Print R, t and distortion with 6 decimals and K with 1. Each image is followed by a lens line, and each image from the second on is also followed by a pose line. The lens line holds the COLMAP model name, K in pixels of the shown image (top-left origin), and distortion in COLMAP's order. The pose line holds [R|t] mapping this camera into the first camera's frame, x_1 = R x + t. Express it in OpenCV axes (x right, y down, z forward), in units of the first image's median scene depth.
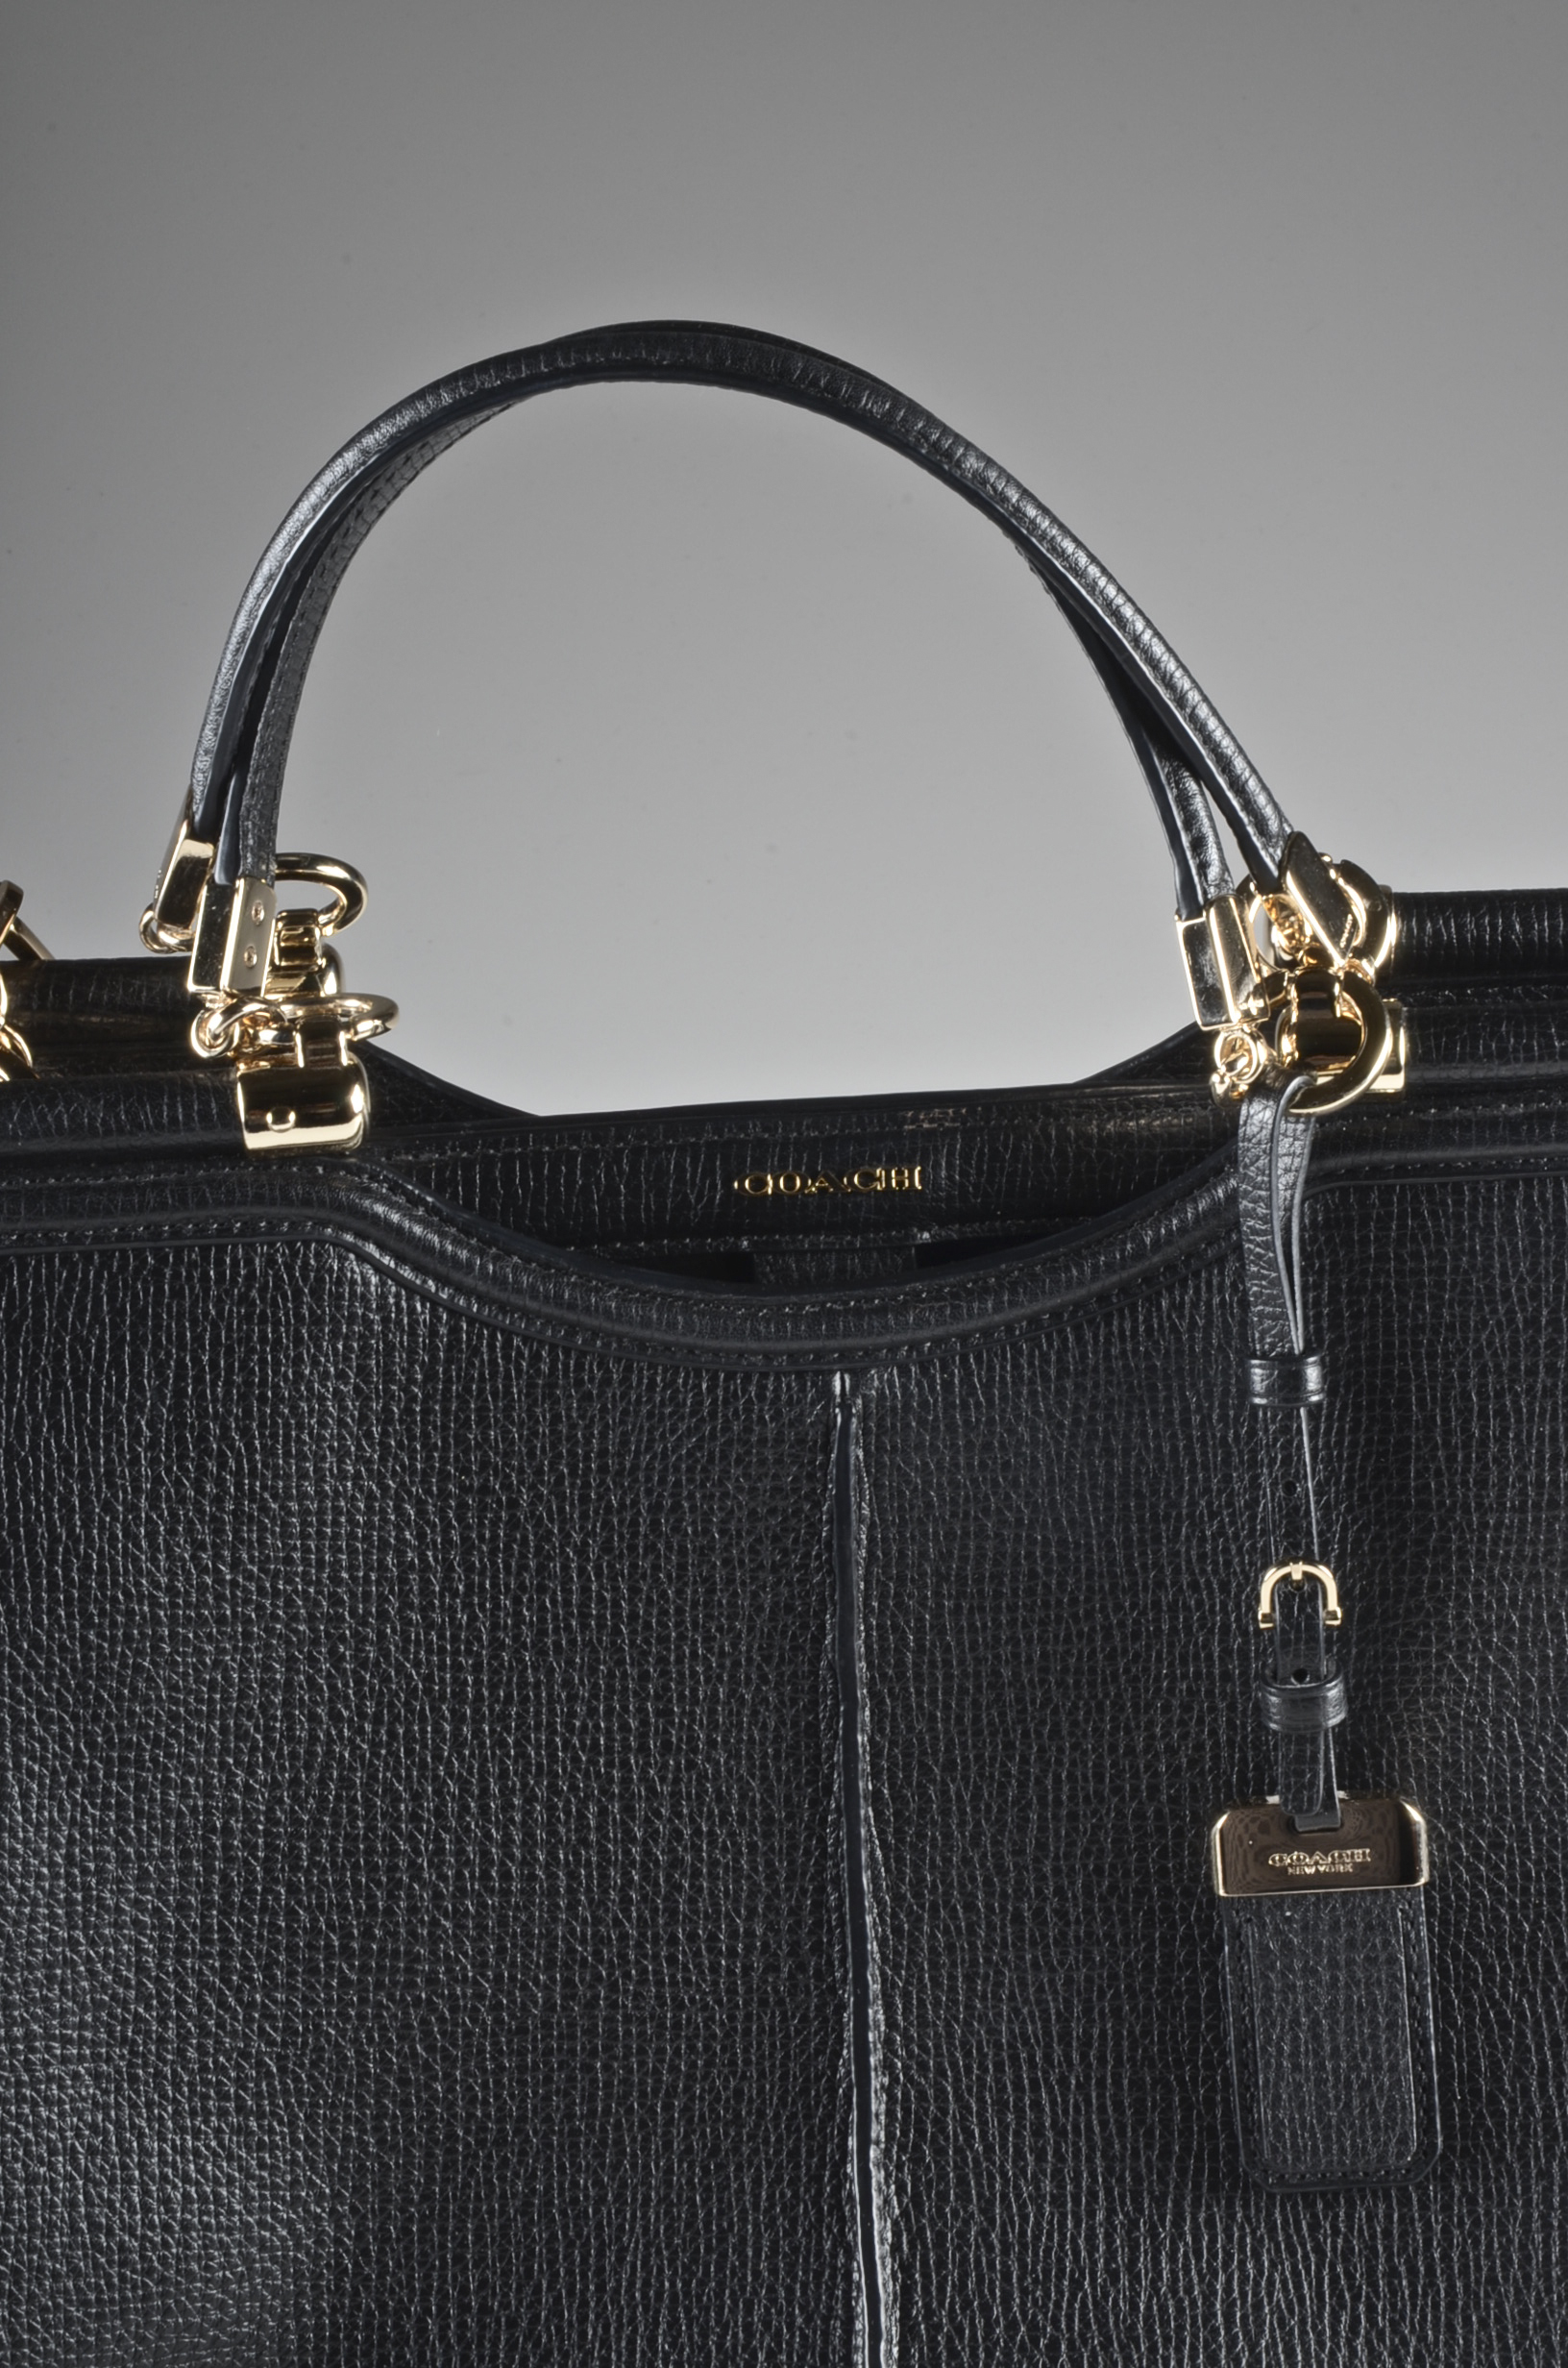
lens RADIAL K [[7108.4, 0, 784.0], [0, 7108.4, 1184.0], [0, 0, 1]] dist [-0.011623, 0.321937]
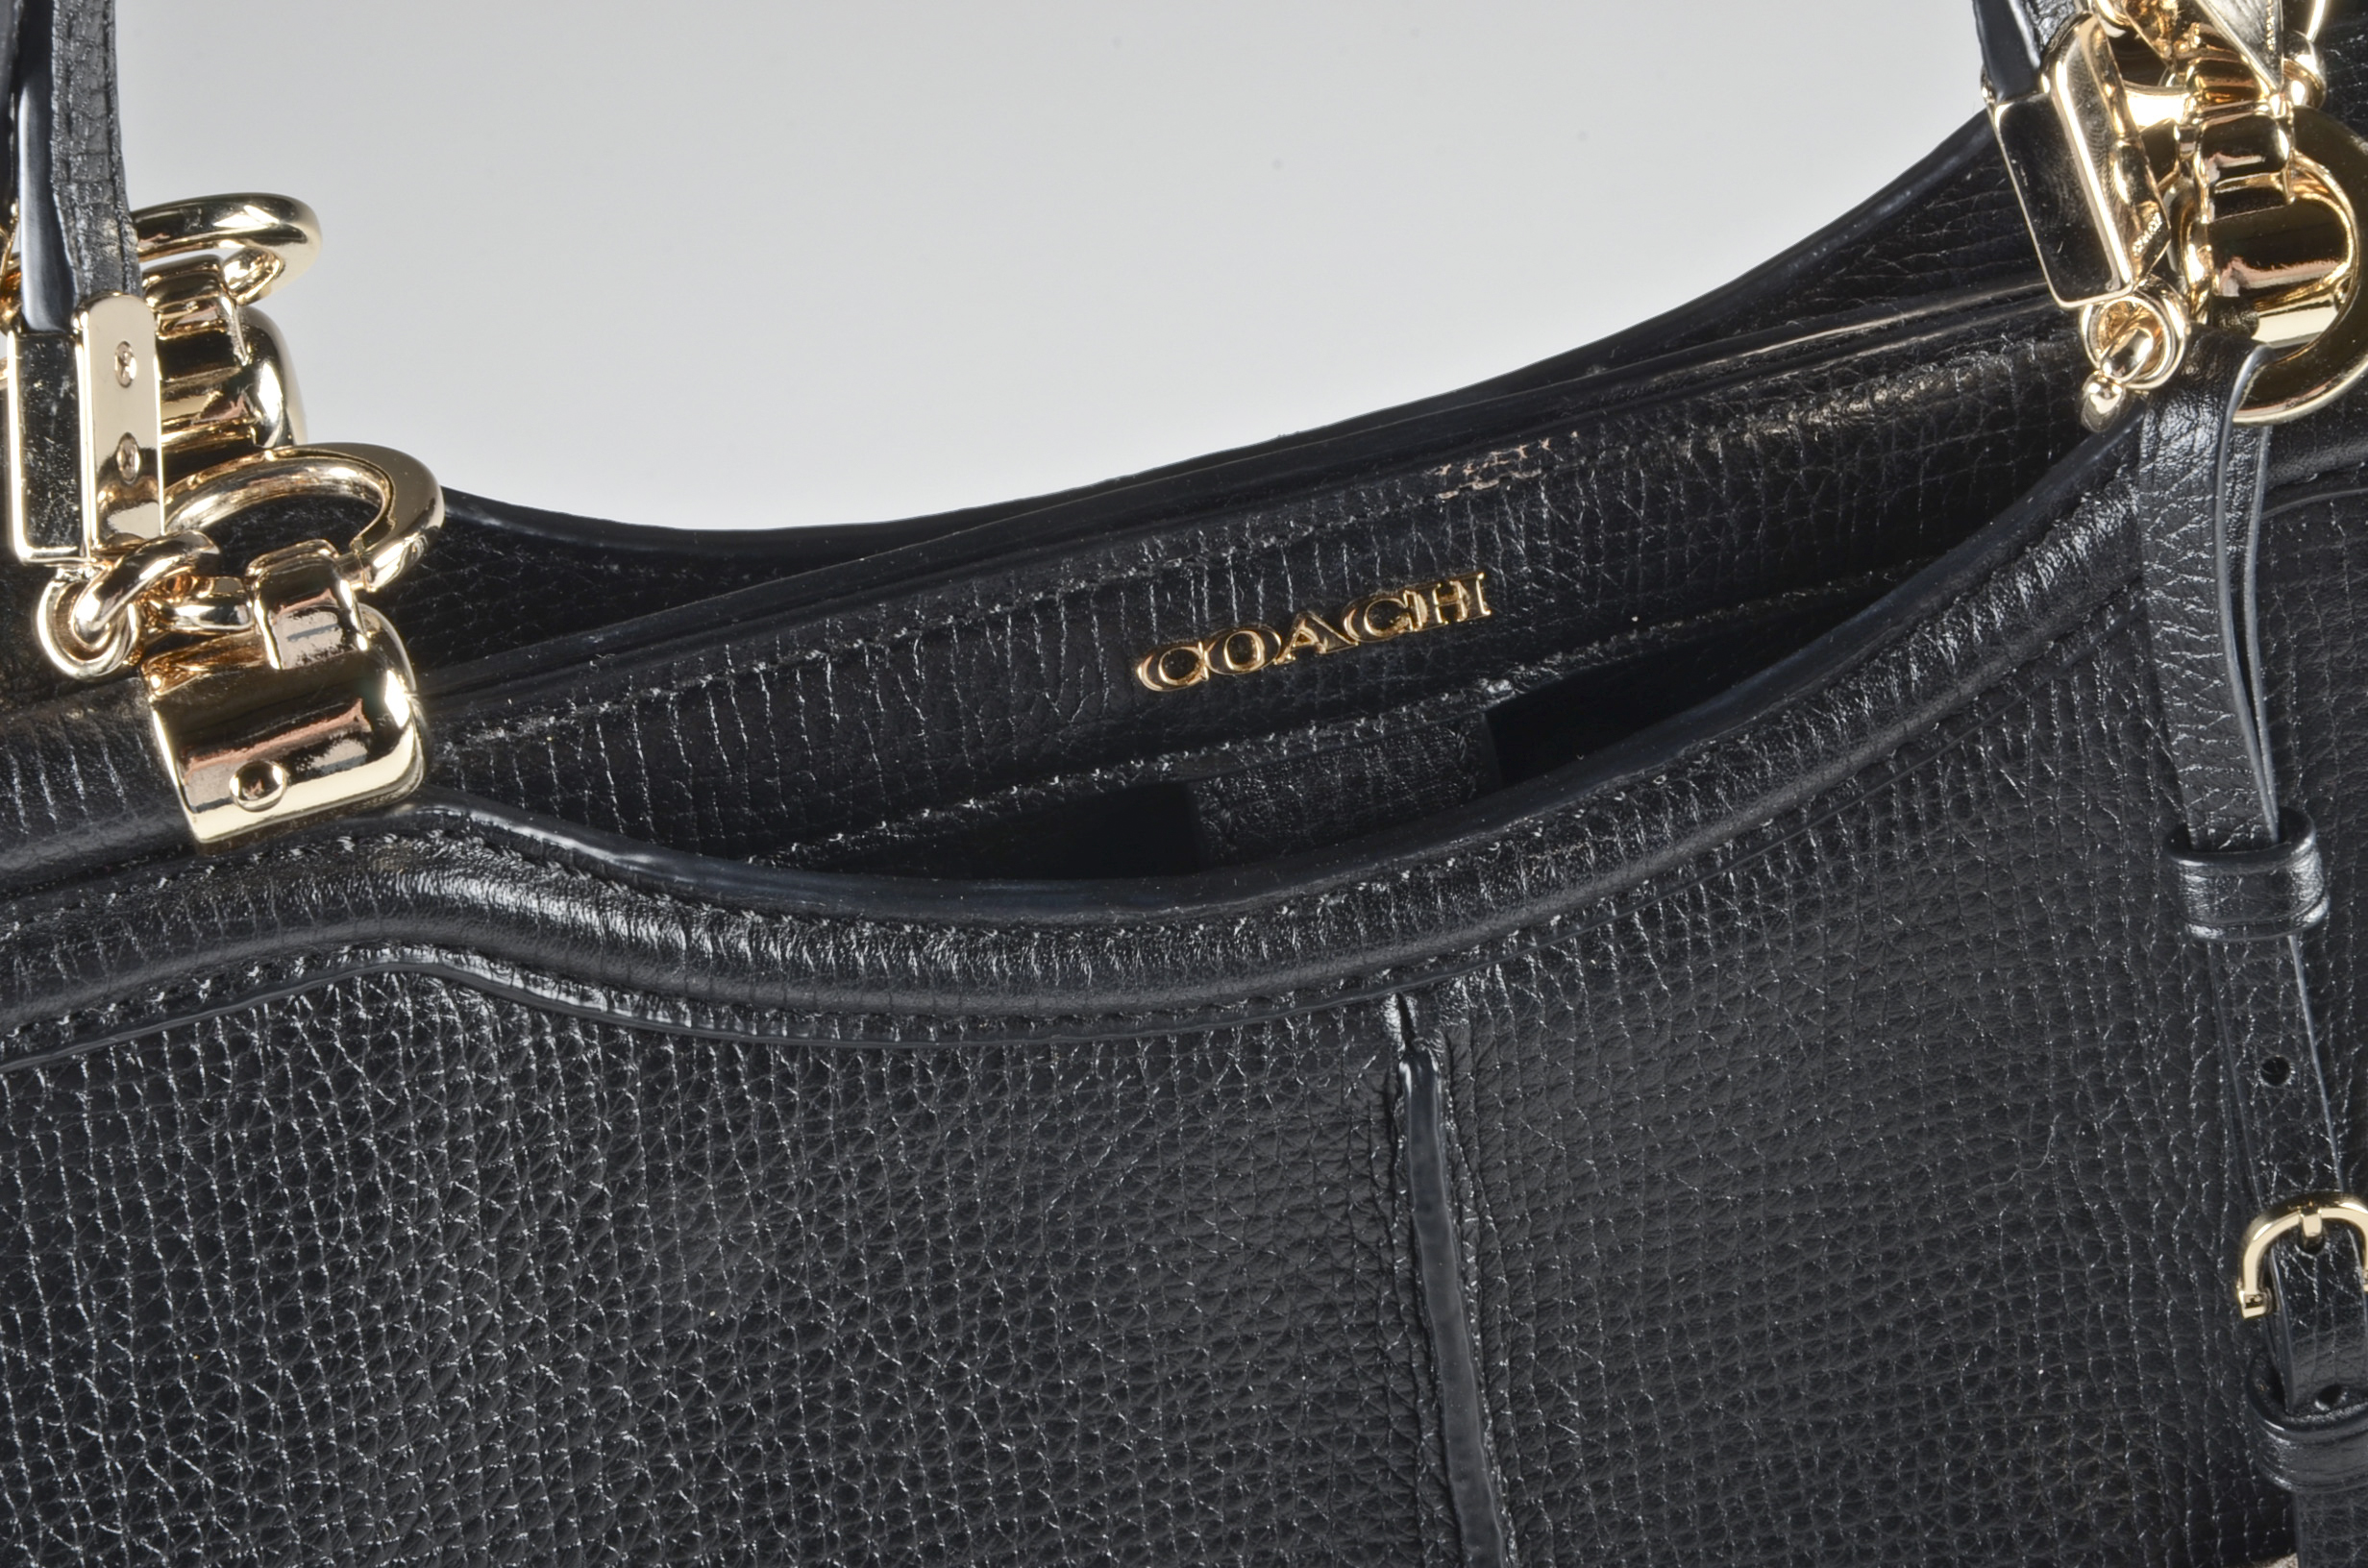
lens RADIAL K [[7098.8, 0, 1109.8], [0, 7098.8, 785.2], [0, 0, 1]] dist [0.165197, -1.872359]
pose [[0.981417, -0.176307, 0.075745, -0.049209], [0.148819, 0.948519, 0.279581, -0.136140], [-0.121138, -0.263113, 0.957130, 0.509754]]
